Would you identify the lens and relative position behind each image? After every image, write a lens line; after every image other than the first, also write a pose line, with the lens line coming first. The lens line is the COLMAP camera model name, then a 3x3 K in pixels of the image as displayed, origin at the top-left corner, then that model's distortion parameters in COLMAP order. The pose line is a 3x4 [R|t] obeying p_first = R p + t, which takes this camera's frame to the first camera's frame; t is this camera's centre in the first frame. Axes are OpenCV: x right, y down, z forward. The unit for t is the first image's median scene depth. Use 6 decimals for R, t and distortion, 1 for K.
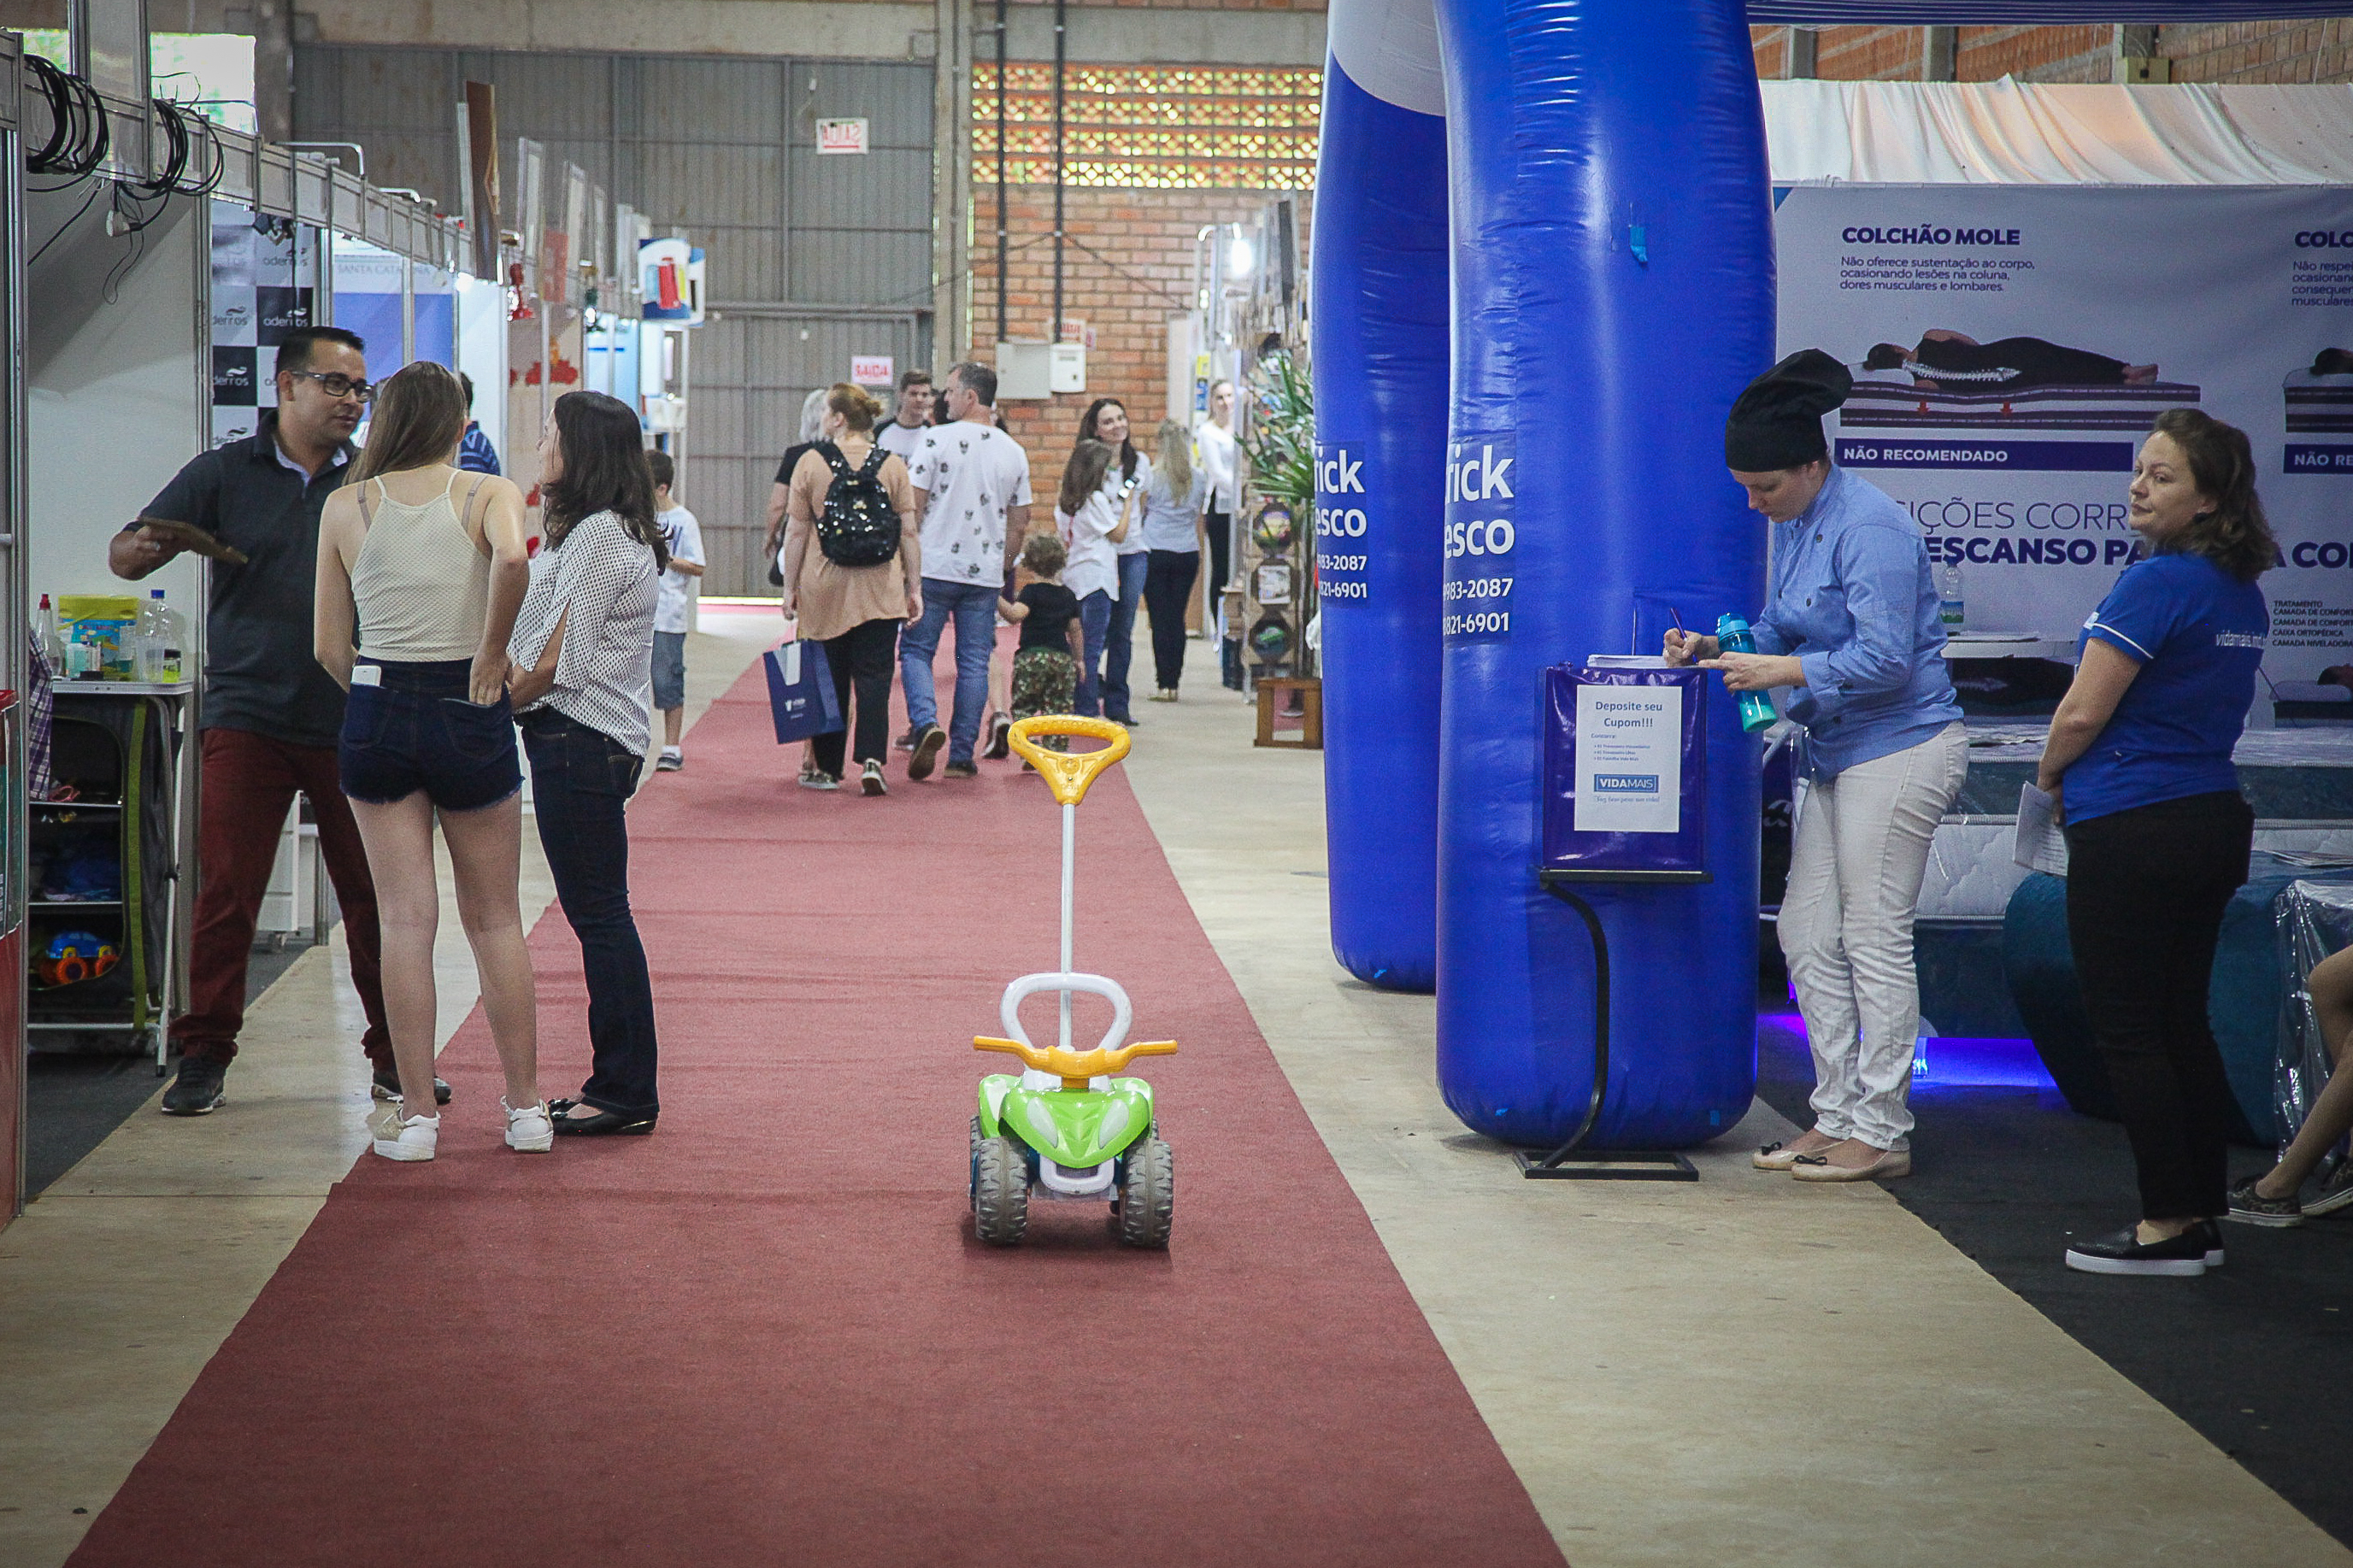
lens RADIAL K [[6362.3, 0, 1169.3], [0, 6362.3, 794.2], [0, 0, 1]] dist [0.598479, 0.000000]
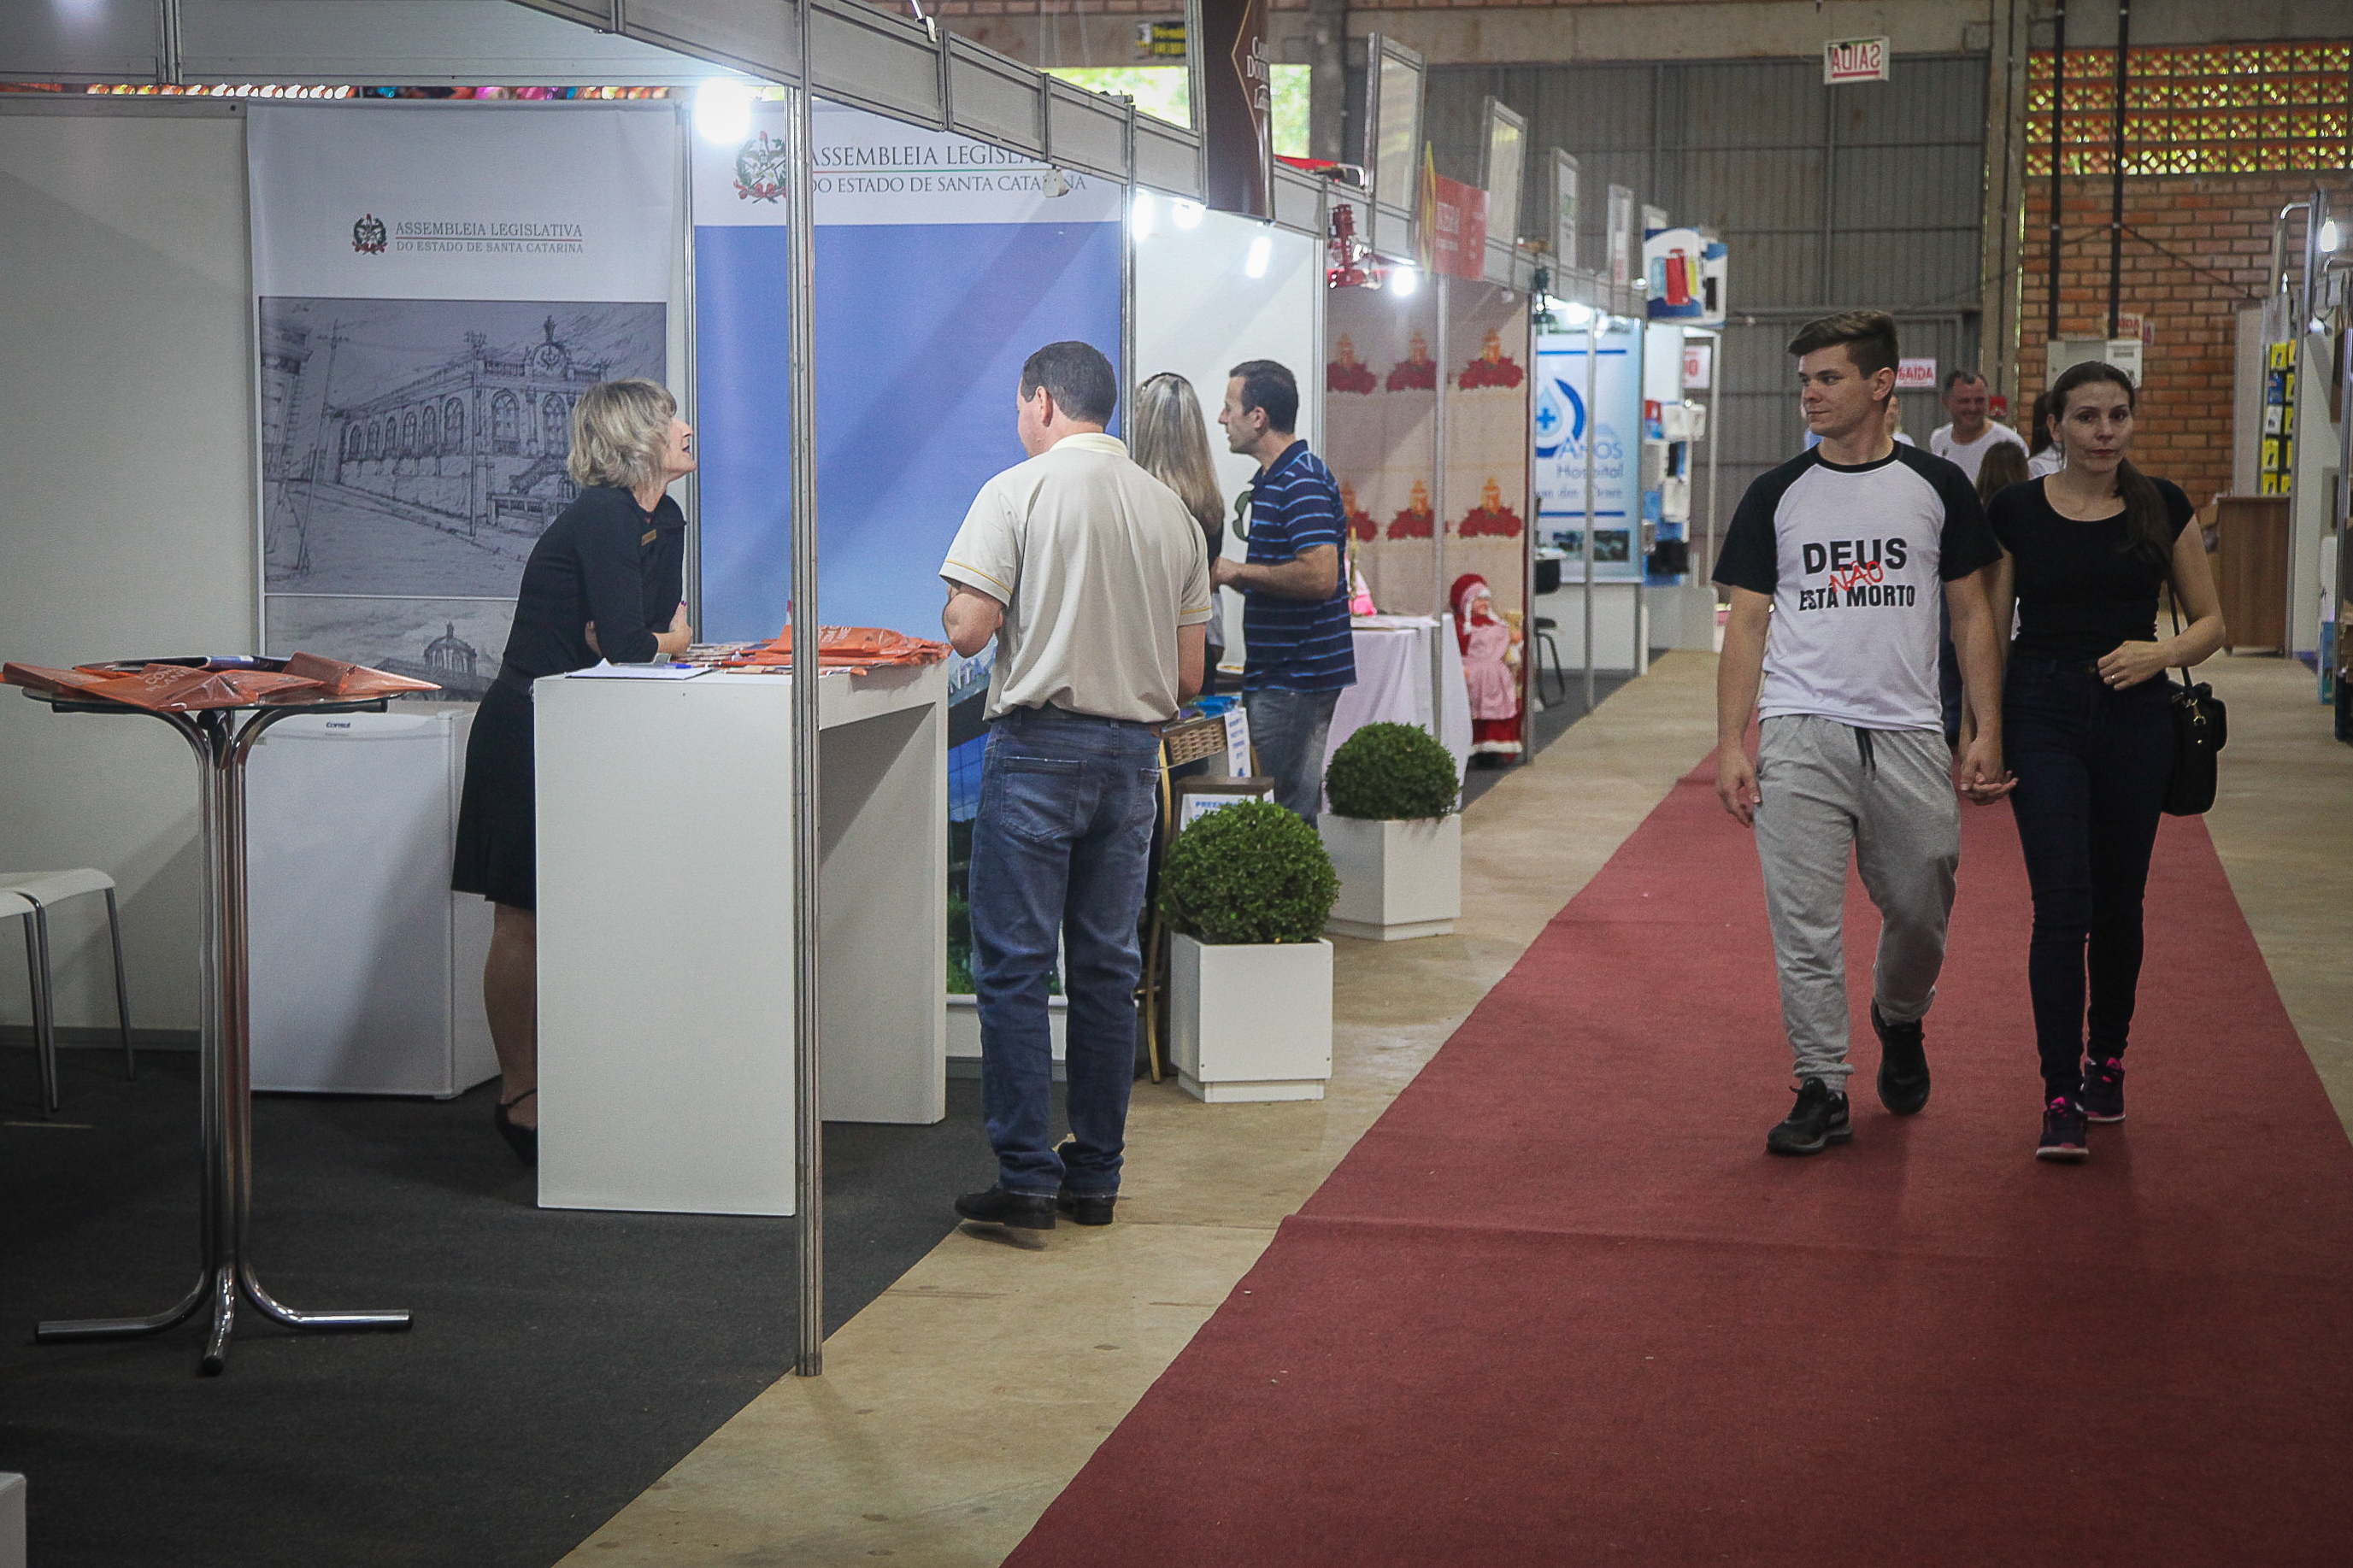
lens RADIAL K [[4401.8, 0, 1164.9], [0, 4401.8, 789.4], [0, 0, 1]] dist [0.327787, 0.000000]
pose [[0.976010, 0.005358, -0.217662, -0.009540], [-0.000480, 0.999748, 0.022461, -0.017545], [0.217727, -0.021818, 0.975766, 0.303969]]
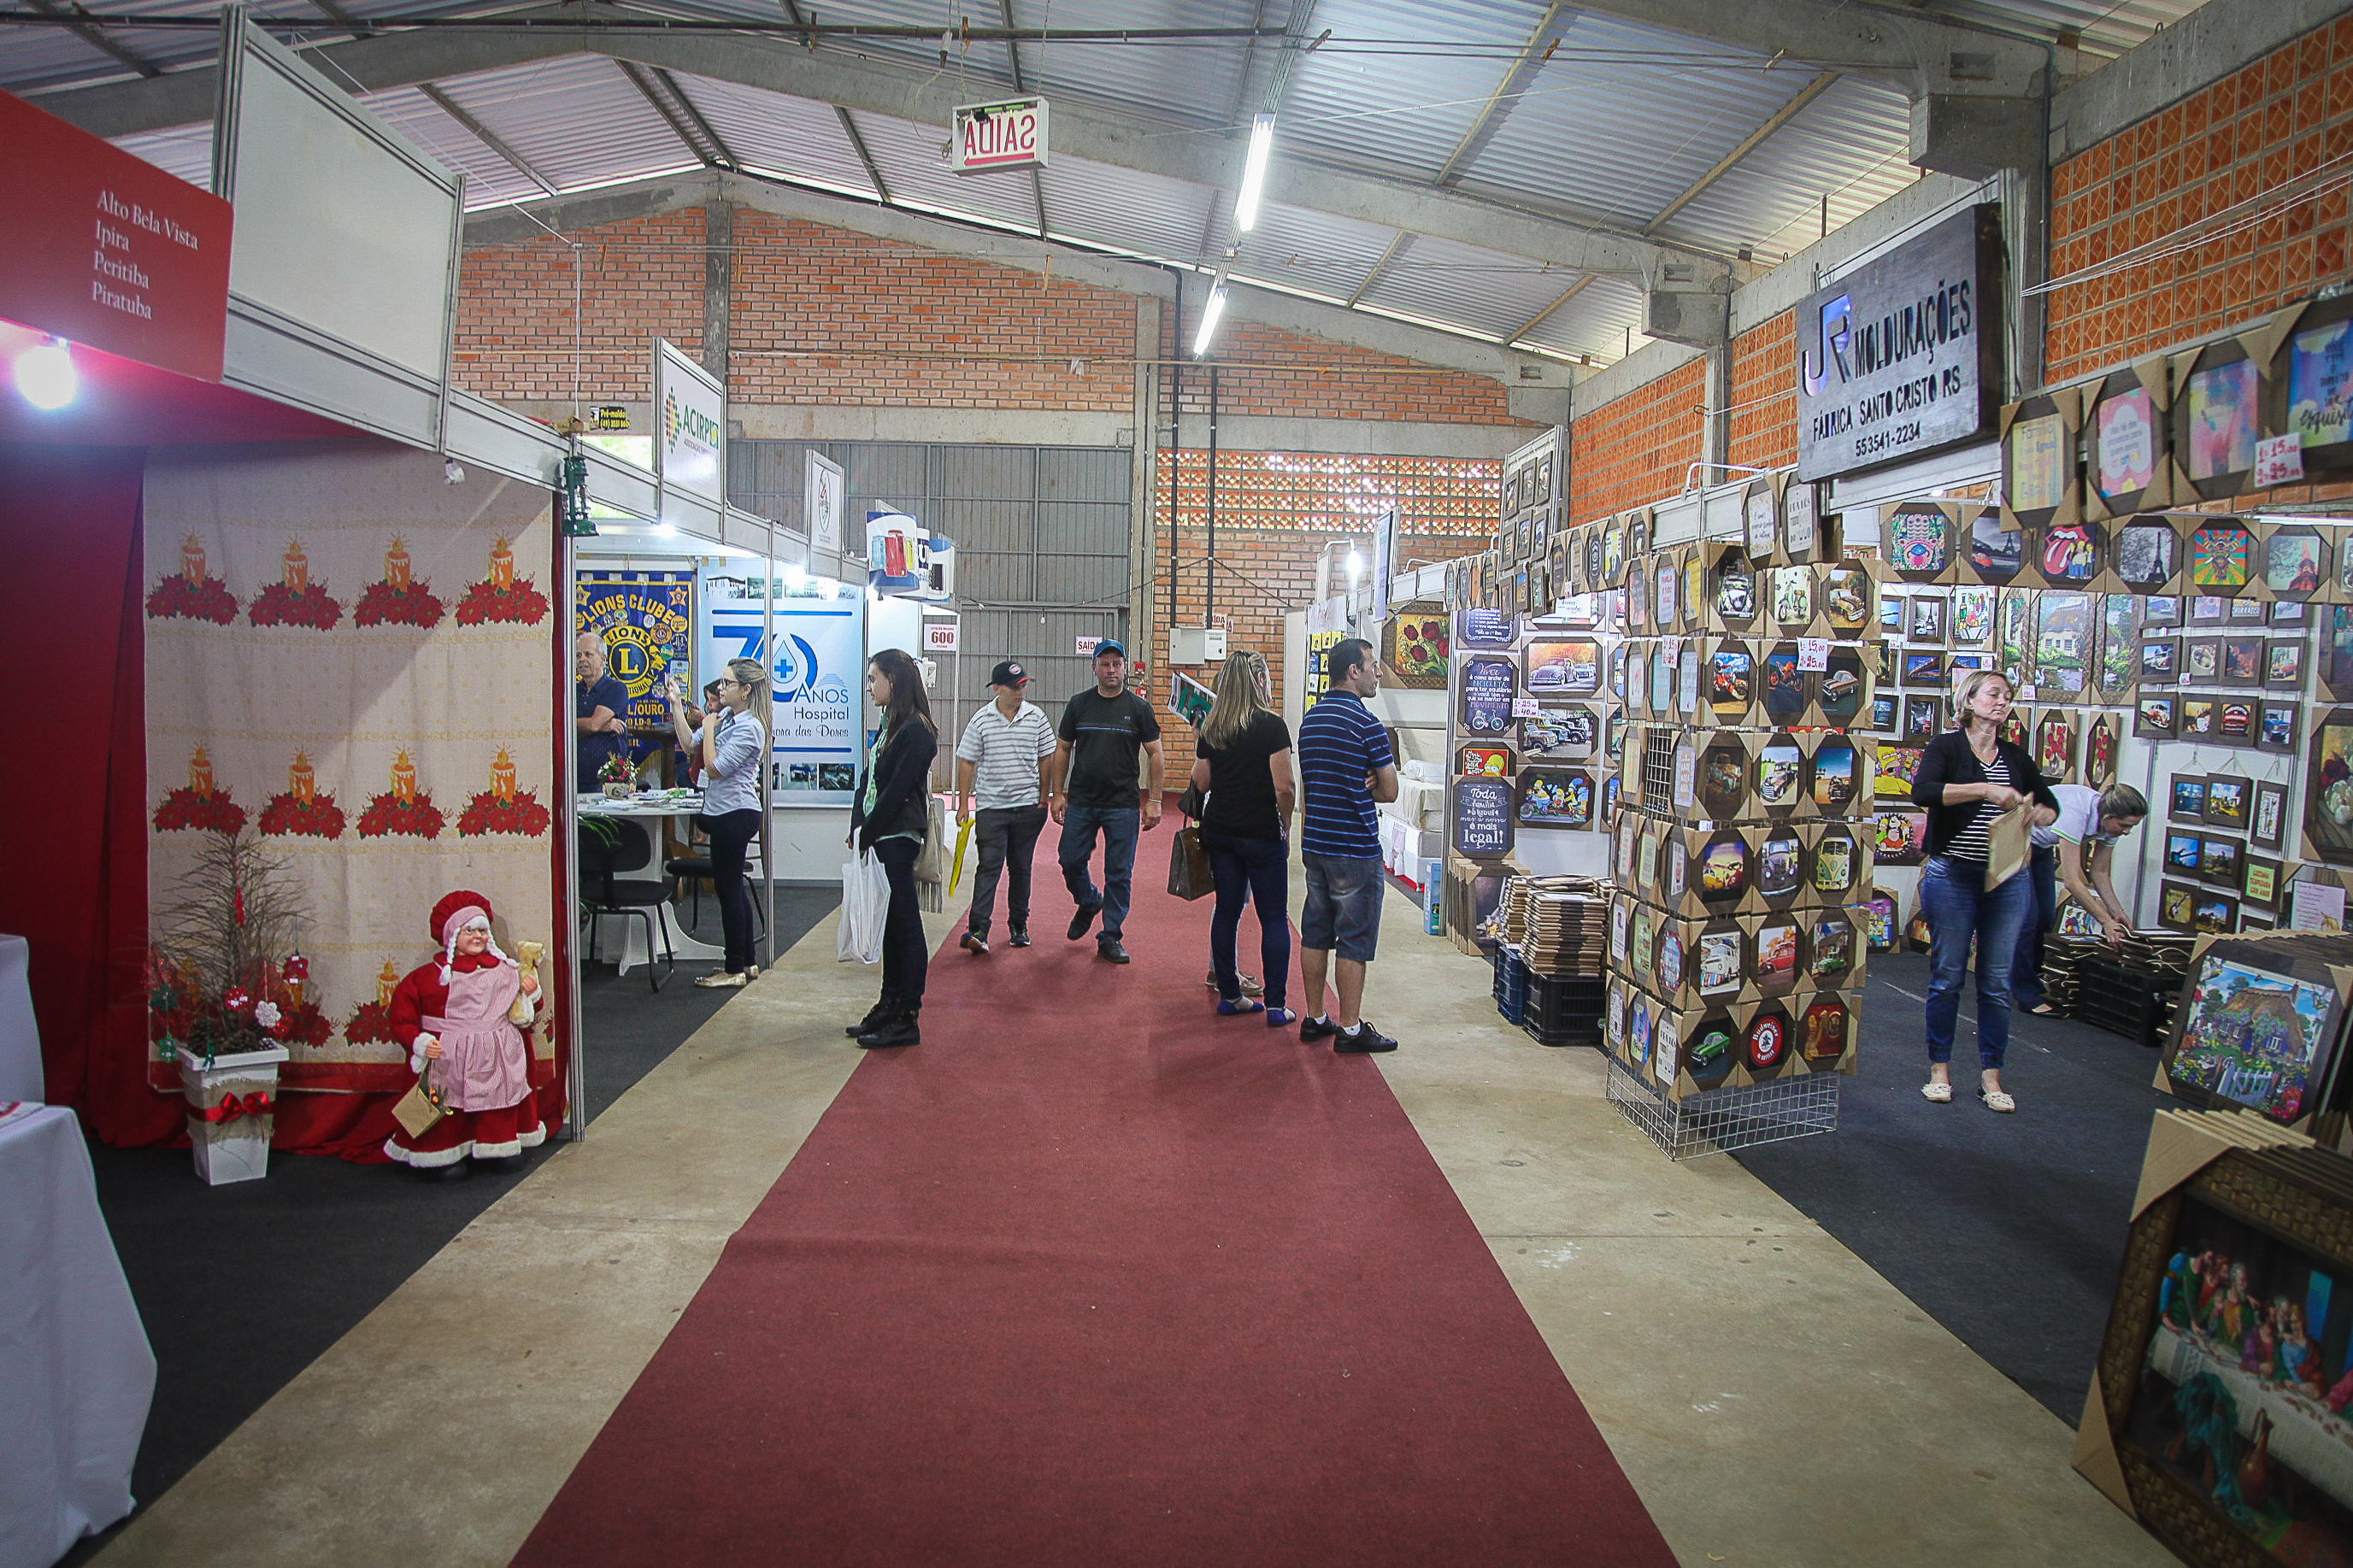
lens RADIAL K [[1704.2, 0, 1164.6], [0, 1704.2, 784.1], [0, 0, 1]] dist [-0.070559, 0.005065]
pose [[0.999927, 0.008971, -0.008082, -0.024688], [-0.008926, 0.999945, 0.005593, -0.035292], [0.008131, -0.005521, 0.999952, 0.588035]]
